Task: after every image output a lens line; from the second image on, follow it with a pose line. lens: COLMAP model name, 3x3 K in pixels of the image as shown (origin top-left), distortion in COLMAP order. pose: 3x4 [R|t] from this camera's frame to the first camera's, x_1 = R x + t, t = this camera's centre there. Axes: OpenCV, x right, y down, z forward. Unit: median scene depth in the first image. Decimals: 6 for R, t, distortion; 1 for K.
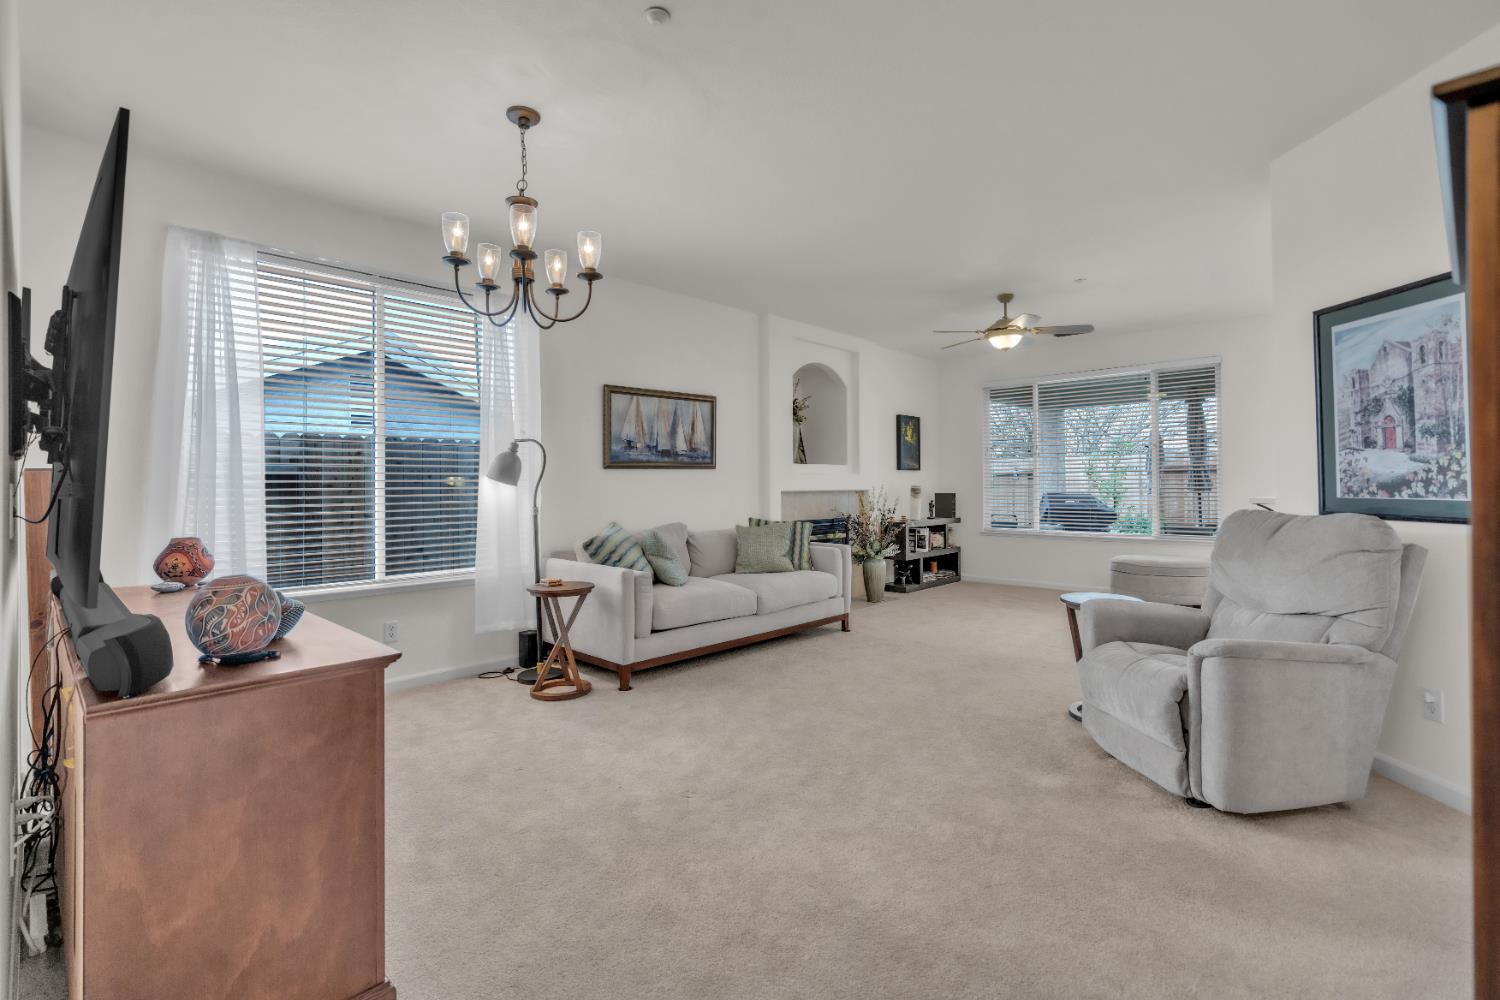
lens RADIAL K [[683.4, 0, 753.0], [0, 683.4, 488.3], [0, 0, 1]] dist [-0.002851, -0.000213]
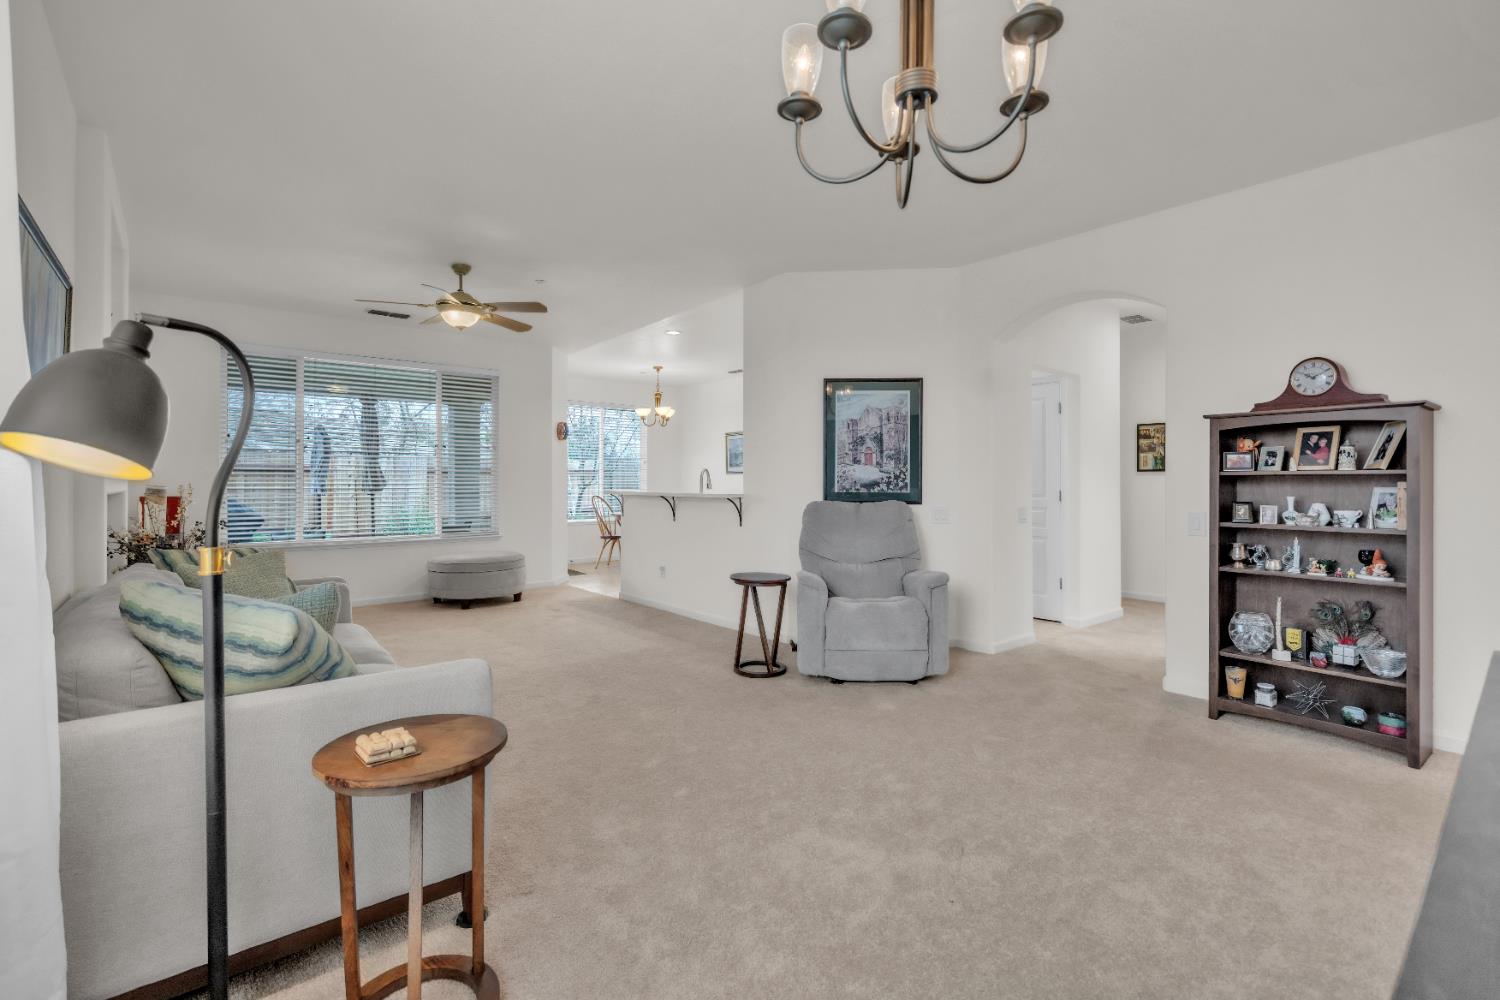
lens RADIAL K [[683.4, 0, 751.4], [0, 683.4, 495.3], [0, 0, 1]] dist [-0.002851, -0.000213]
pose [[0.131647, -0.007939, 0.991265, -0.931066], [0.001529, 0.999968, 0.007806, 0.008661], [-0.991295, 0.000488, 0.131655, 1.072704]]
